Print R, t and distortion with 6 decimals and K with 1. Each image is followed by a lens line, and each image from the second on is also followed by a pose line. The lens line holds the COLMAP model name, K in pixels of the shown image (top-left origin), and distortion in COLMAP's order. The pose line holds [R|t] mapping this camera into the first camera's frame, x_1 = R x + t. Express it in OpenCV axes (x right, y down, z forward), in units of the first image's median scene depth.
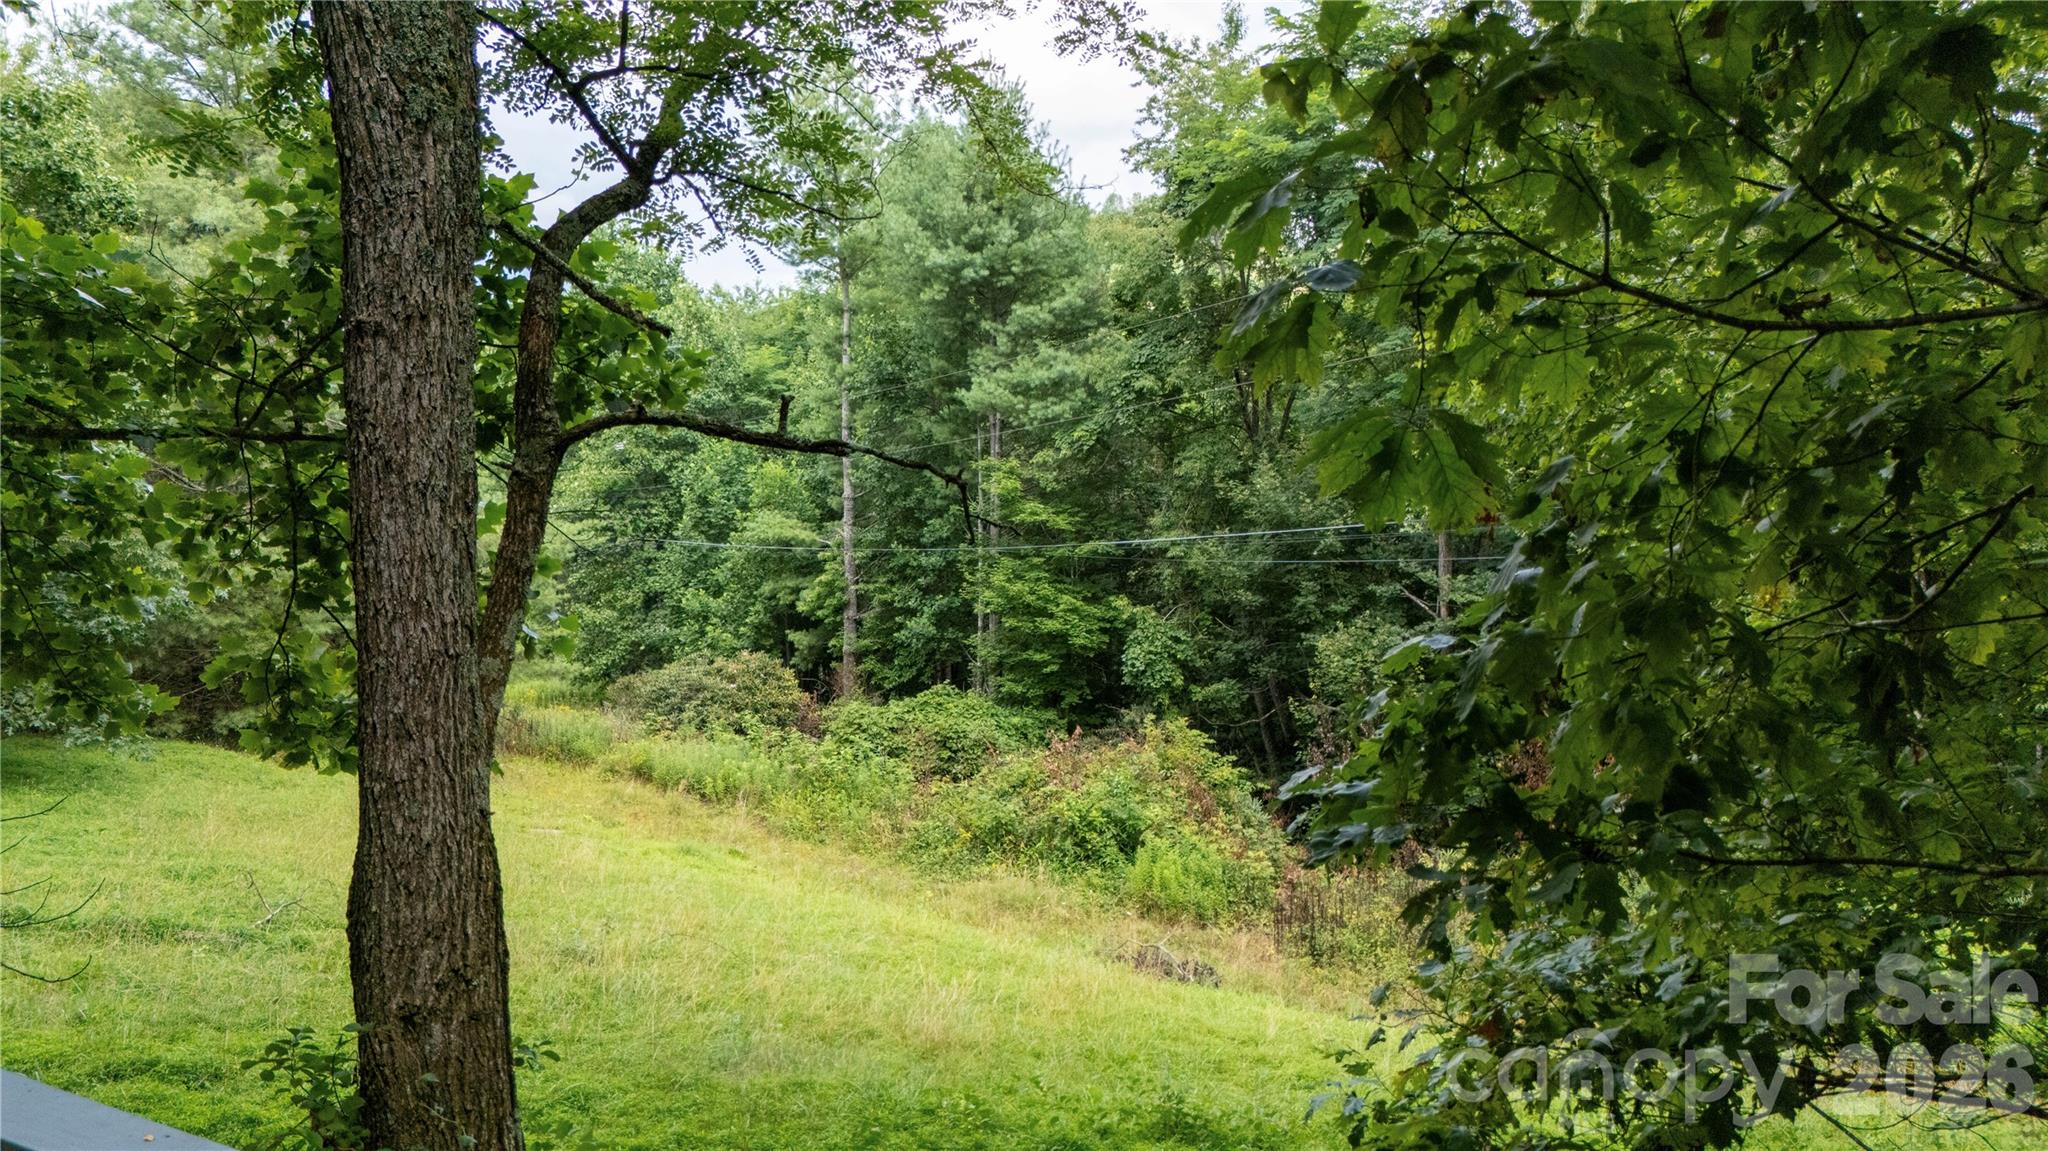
lens RADIAL K [[1537.5, 0, 1007.4], [0, 1537.5, 570.8], [0, 0, 1]] dist [0.071759, -0.051764]
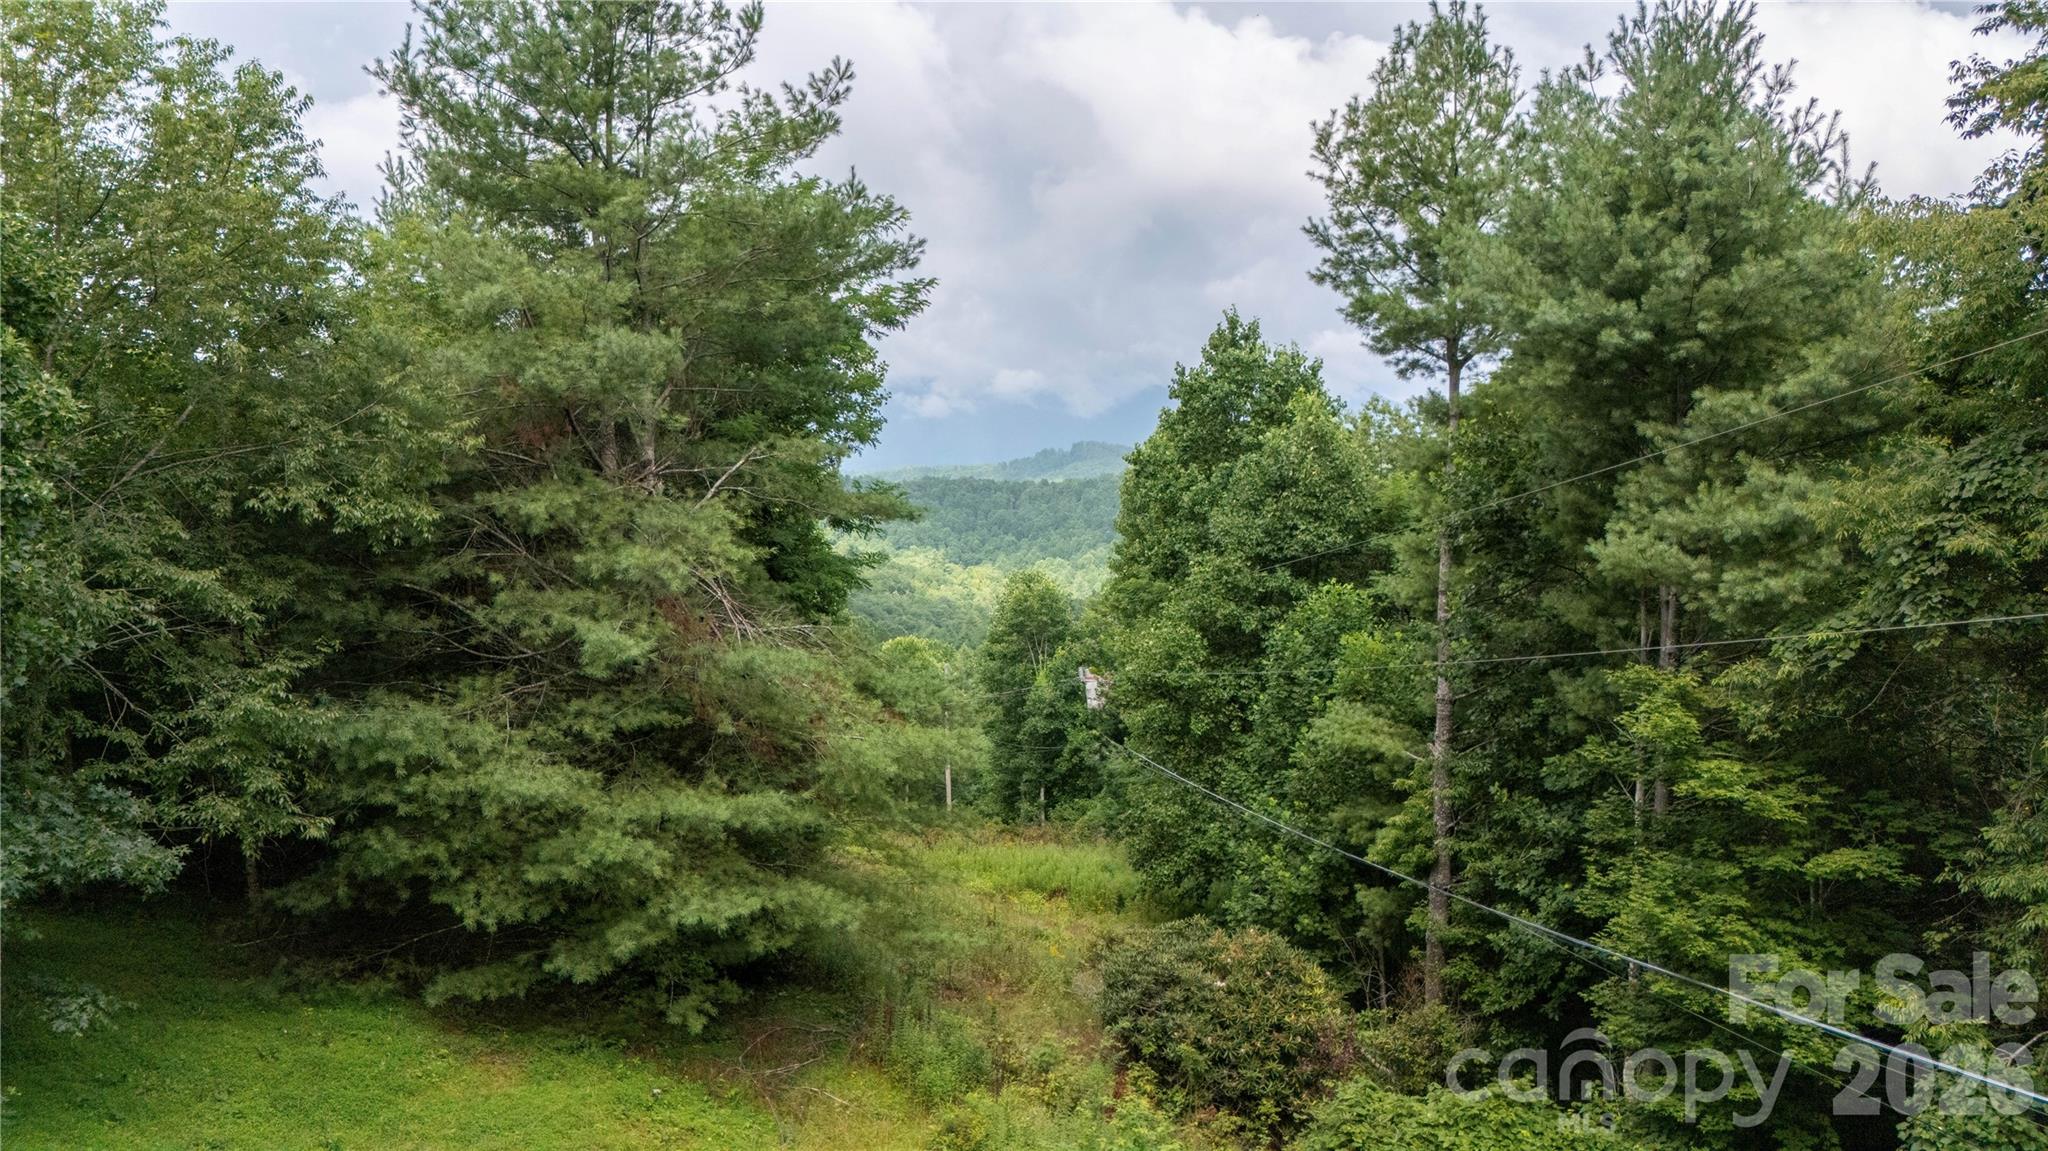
lens RADIAL K [[1537.5, 0, 1007.4], [0, 1537.5, 570.8], [0, 0, 1]] dist [0.071759, -0.051764]
pose [[0.880385, 0.031763, -0.473194, 0.051337], [-0.071581, 0.995224, -0.066374, -0.054583], [0.468826, 0.092307, 0.878454, 0.402469]]
